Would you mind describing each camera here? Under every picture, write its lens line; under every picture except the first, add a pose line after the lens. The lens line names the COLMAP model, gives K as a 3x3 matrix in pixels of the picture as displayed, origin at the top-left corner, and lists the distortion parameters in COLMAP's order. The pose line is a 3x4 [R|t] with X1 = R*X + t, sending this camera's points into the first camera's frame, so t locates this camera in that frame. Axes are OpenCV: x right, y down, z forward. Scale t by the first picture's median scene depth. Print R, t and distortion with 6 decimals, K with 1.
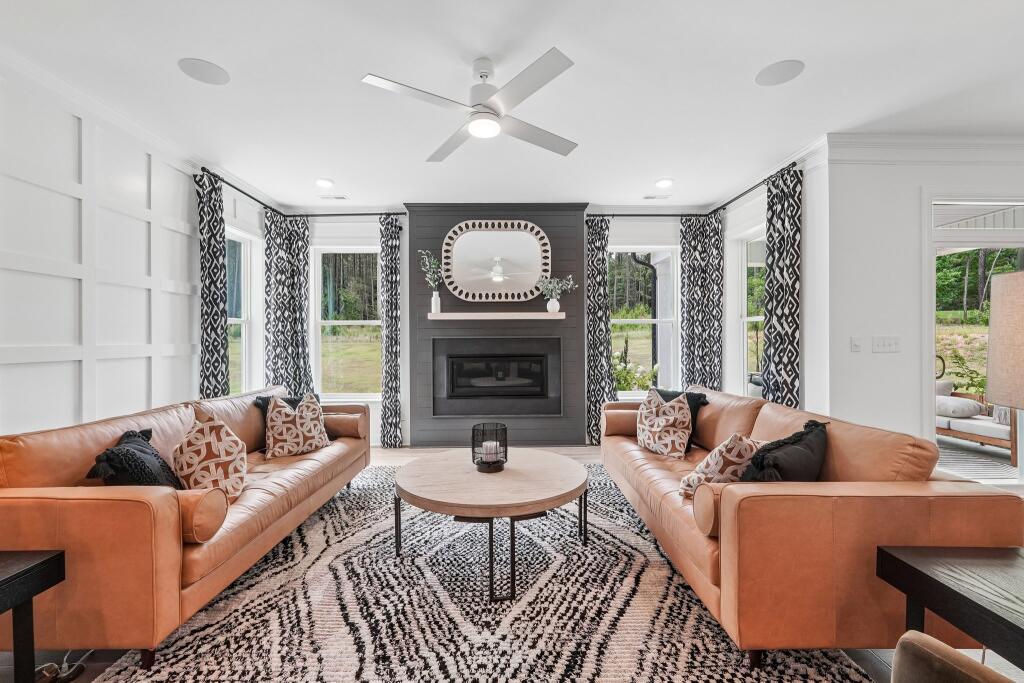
lens RADIAL K [[440.7, 0, 514.0], [0, 440.7, 337.3], [0, 0, 1]] dist [-0.013453, 0.003790]
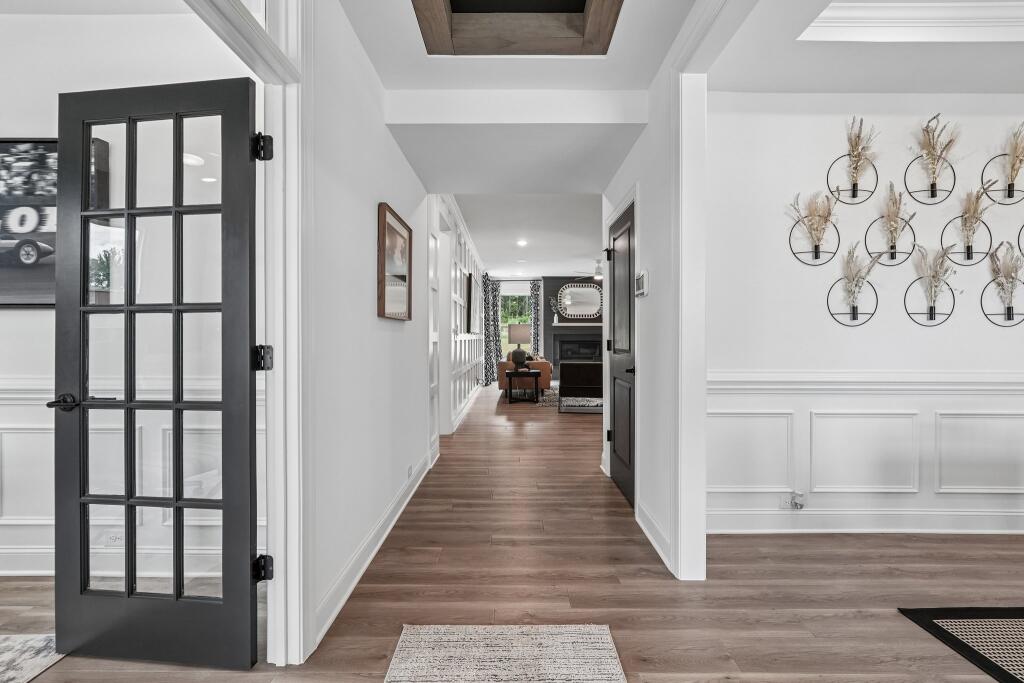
lens RADIAL K [[440.7, 0, 512.5], [0, 440.7, 336.9], [0, 0, 1]] dist [-0.013453, 0.003790]
pose [[0.999865, 0.003472, -0.016055, -0.368709], [-0.003292, 0.999932, 0.011220, -0.006348], [0.016093, -0.011166, 0.999808, -1.368691]]
